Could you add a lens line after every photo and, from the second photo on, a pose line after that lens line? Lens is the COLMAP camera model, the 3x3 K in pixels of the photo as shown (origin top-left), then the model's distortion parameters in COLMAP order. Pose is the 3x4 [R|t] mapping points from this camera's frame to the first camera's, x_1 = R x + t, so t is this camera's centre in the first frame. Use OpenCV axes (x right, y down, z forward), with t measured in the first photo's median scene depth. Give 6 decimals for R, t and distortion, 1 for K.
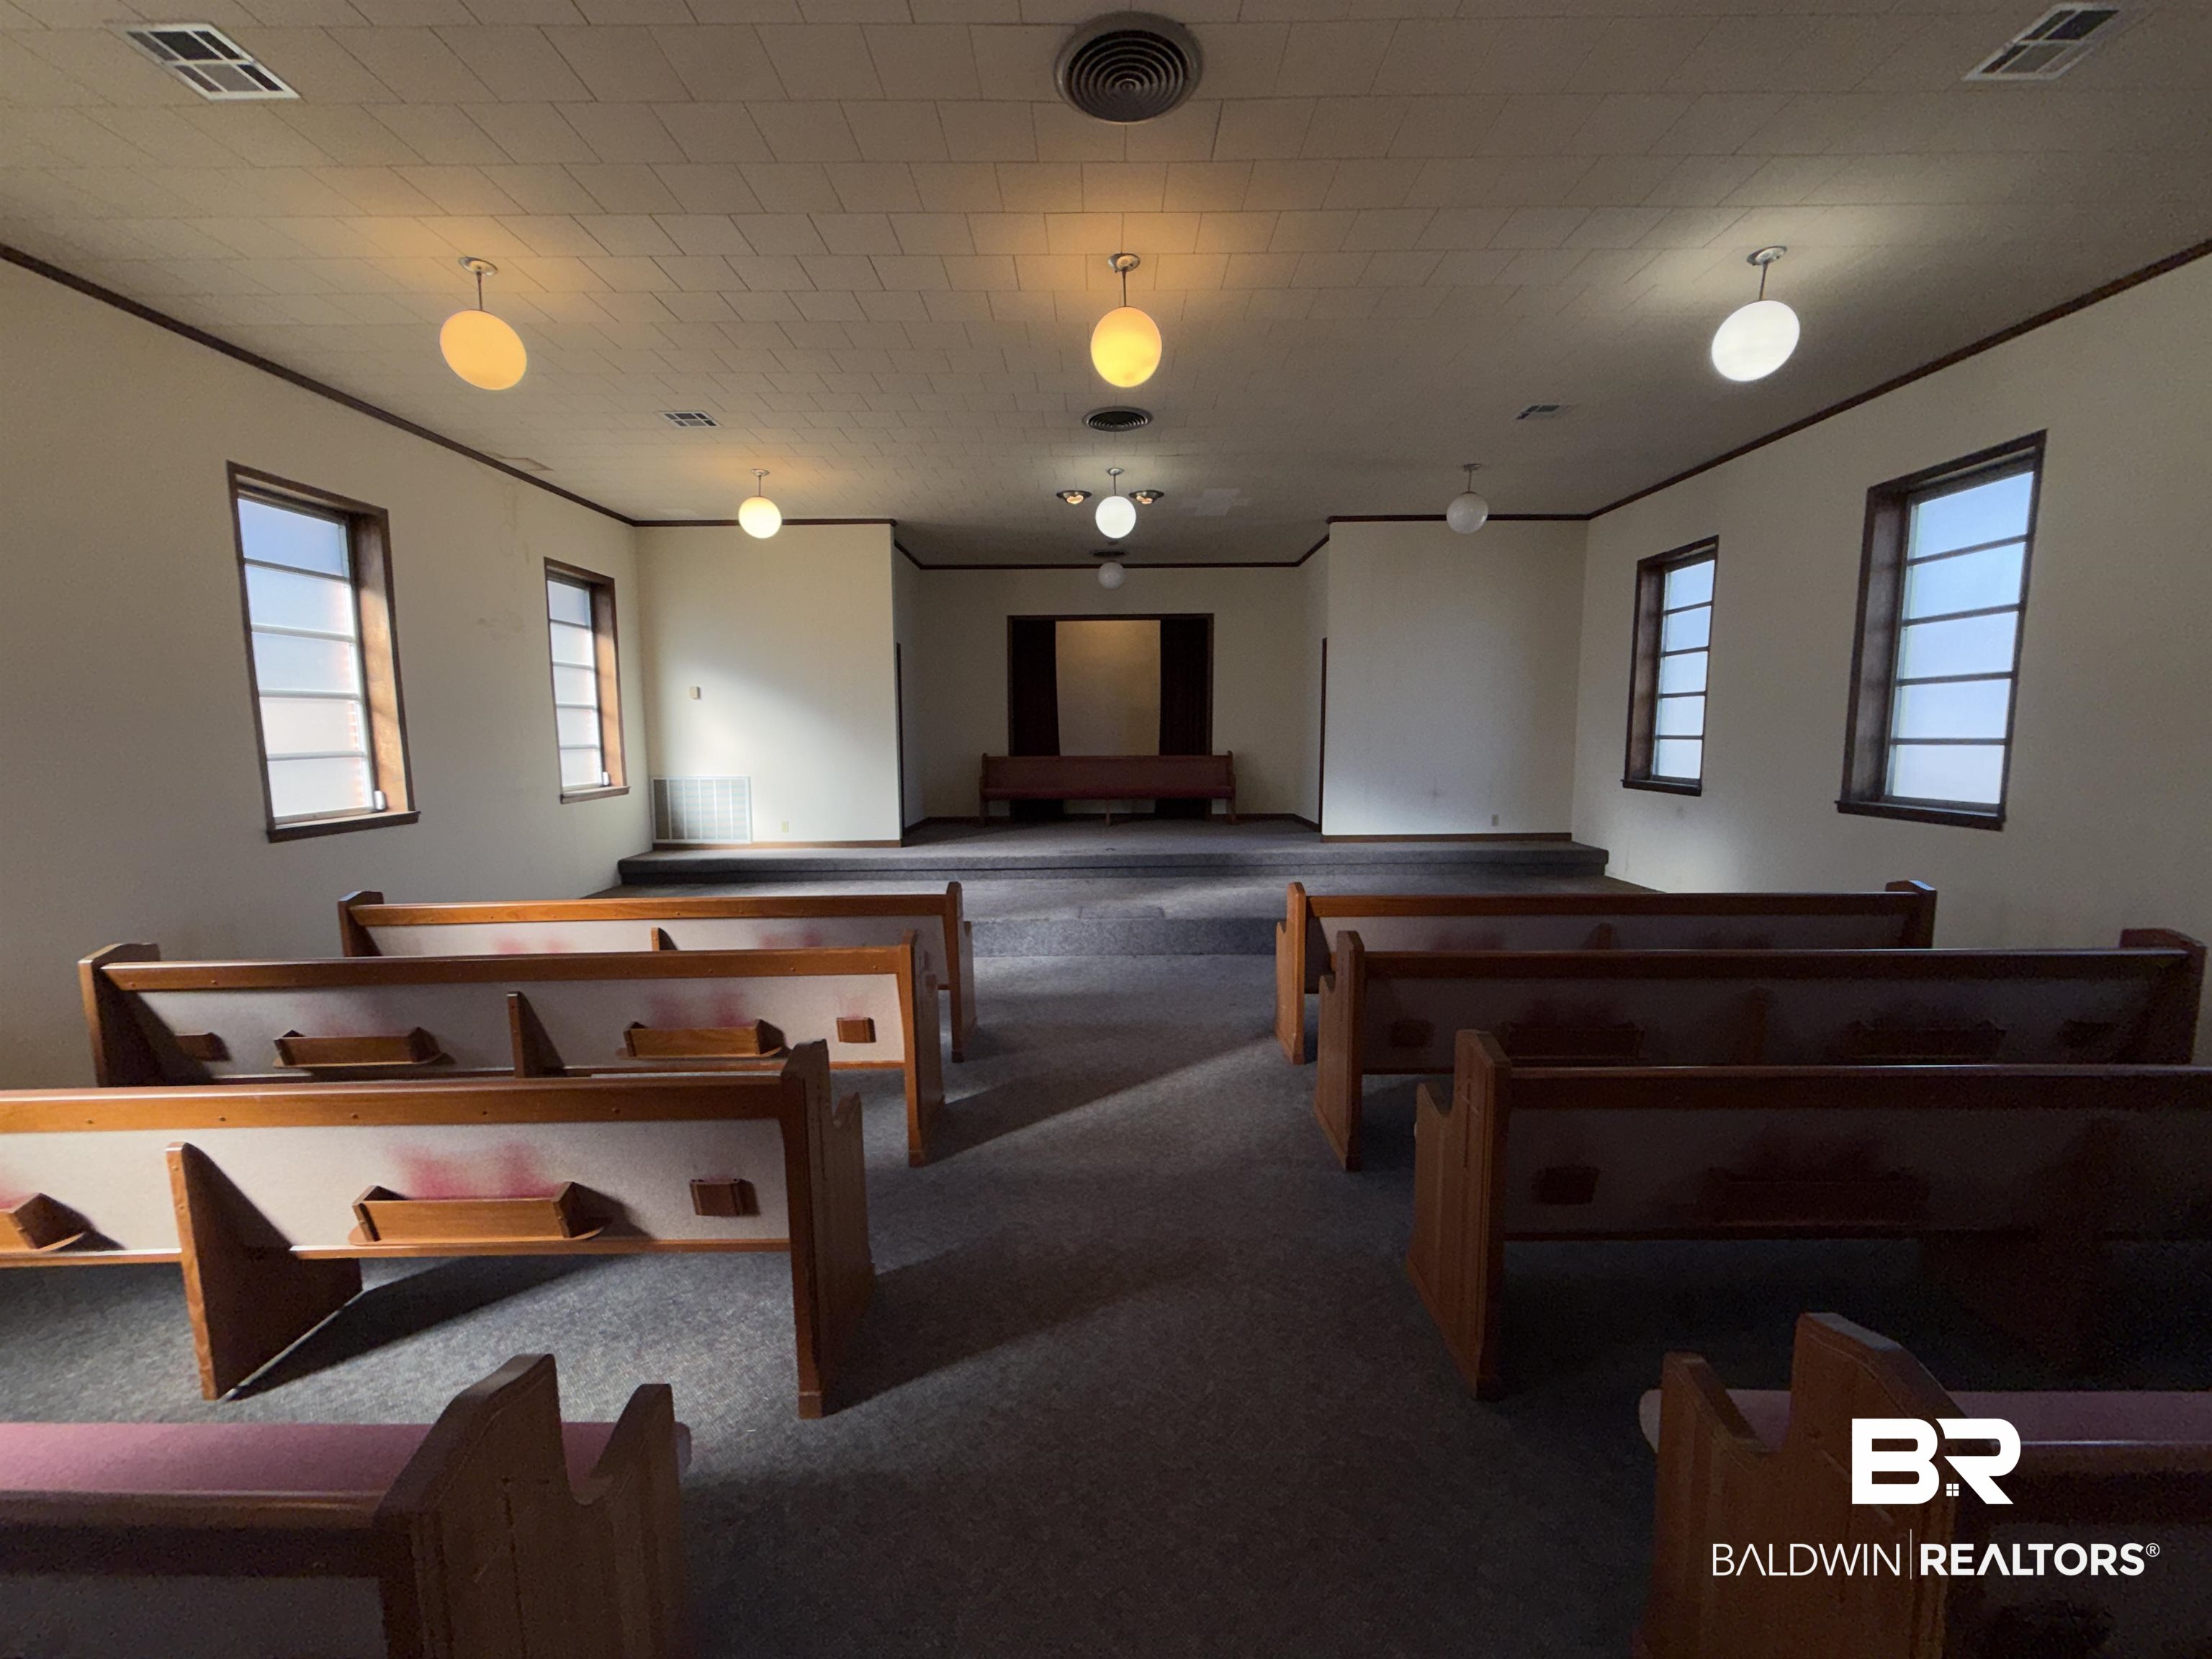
lens RADIAL K [[895.2, 0, 1101.6], [0, 895.2, 831.0], [0, 0, 1]] dist [0.008453, -0.000008]
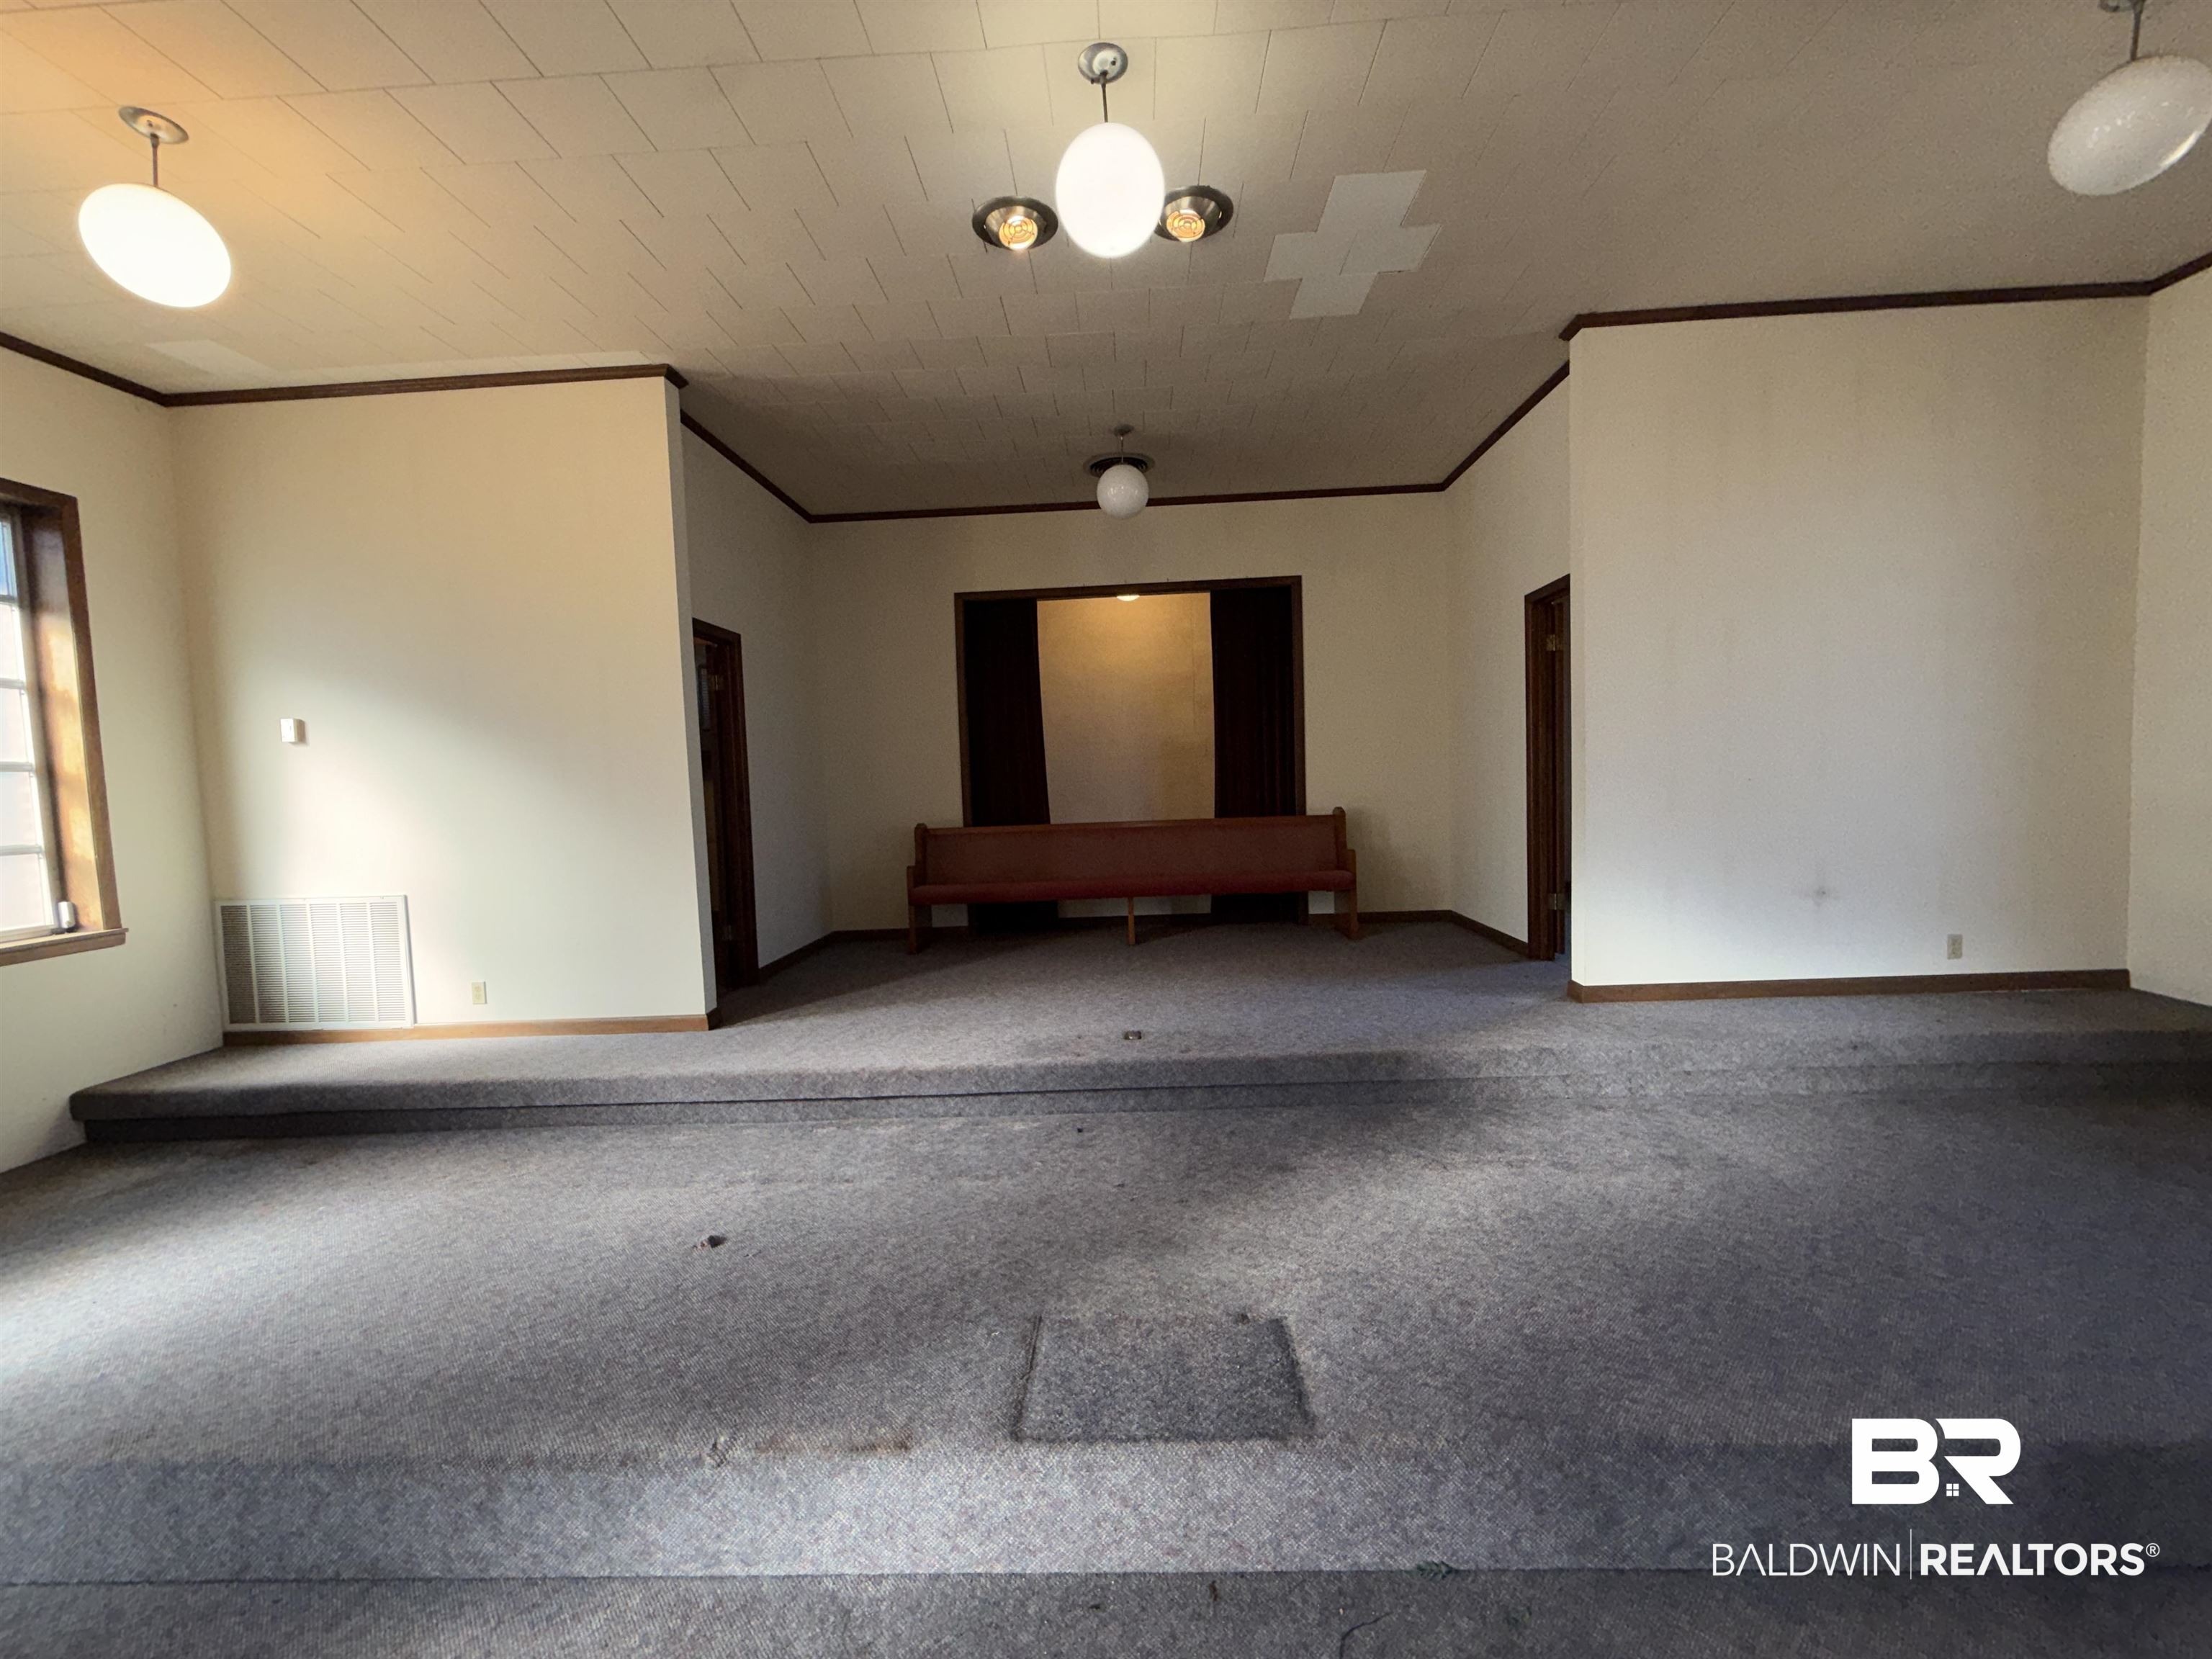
lens RADIAL K [[885.3, 0, 1101.7], [0, 885.3, 837.2], [0, 0, 1]] dist [-0.000762, 0.000228]
pose [[0.998810, -0.028561, -0.039536, 0.015092], [0.026726, 0.998575, -0.046182, -0.061045], [0.040798, 0.045071, 0.998150, 0.533753]]
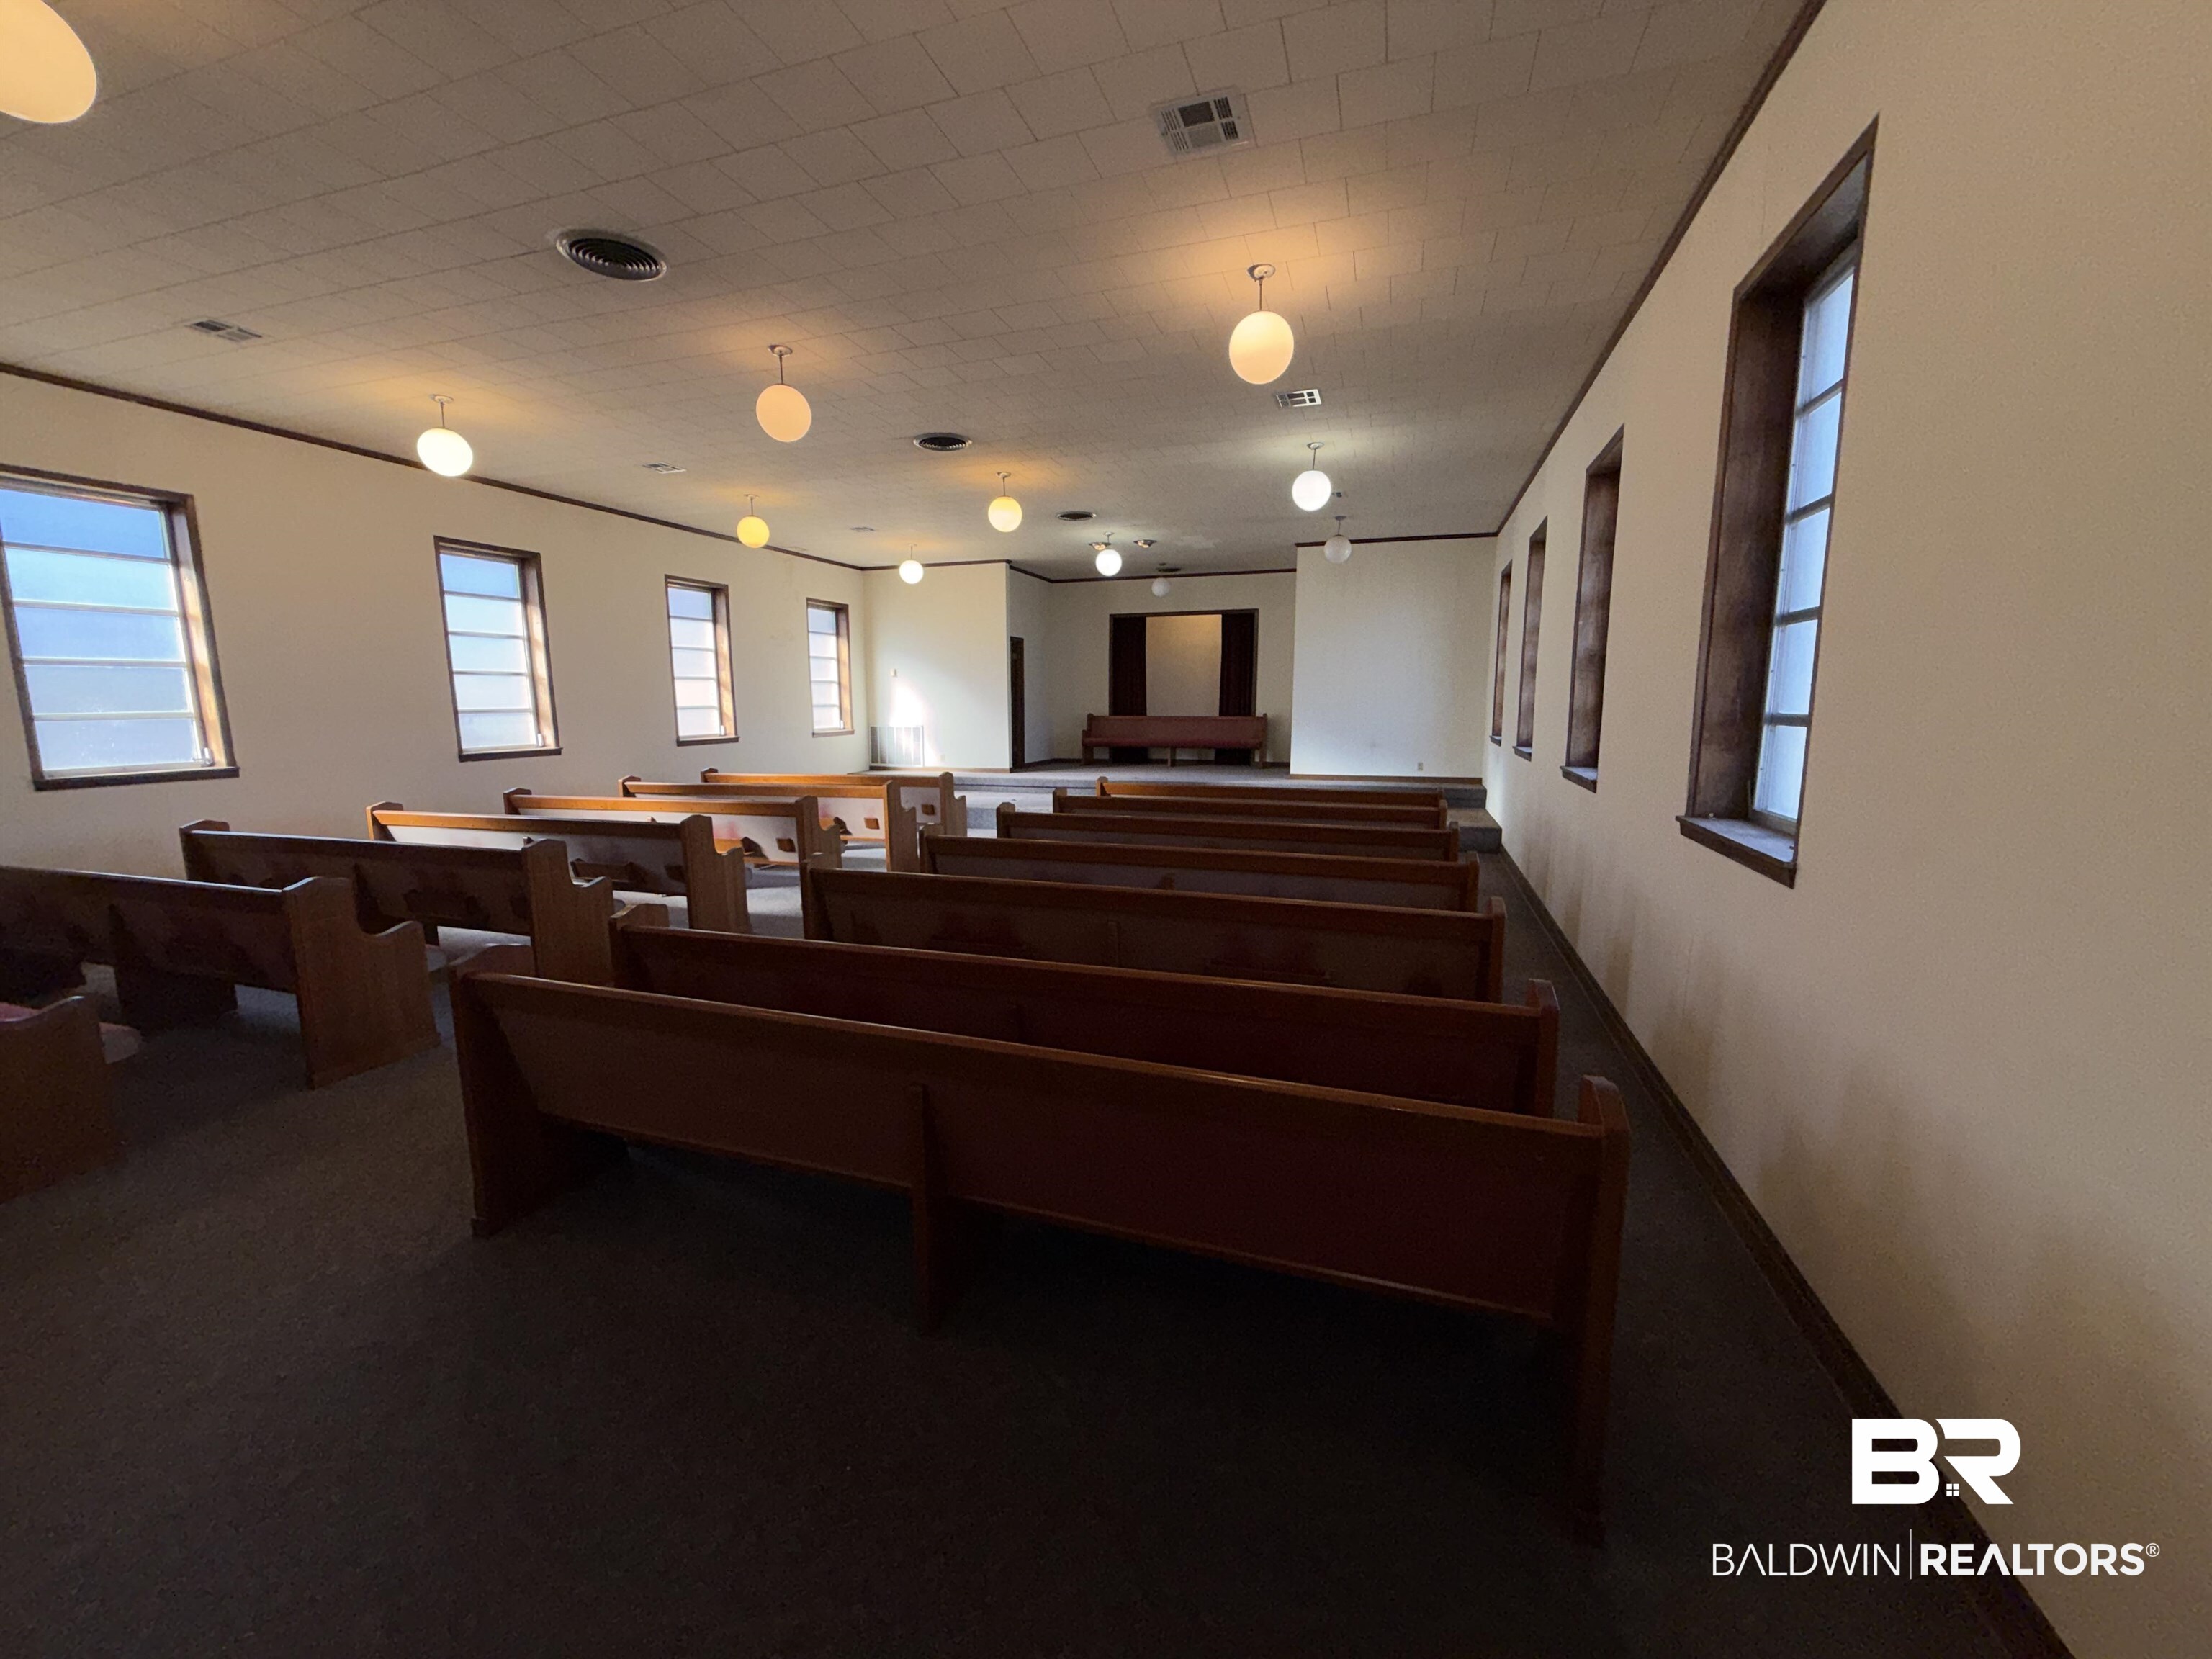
lens RADIAL K [[885.3, 0, 1101.7], [0, 885.3, 837.2], [0, 0, 1]] dist [-0.000762, 0.000228]
pose [[0.952034, 0.053390, -0.301299, 0.401292], [-0.039635, 0.997882, 0.051587, 0.044782], [0.303415, -0.037170, 0.952133, -0.414985]]
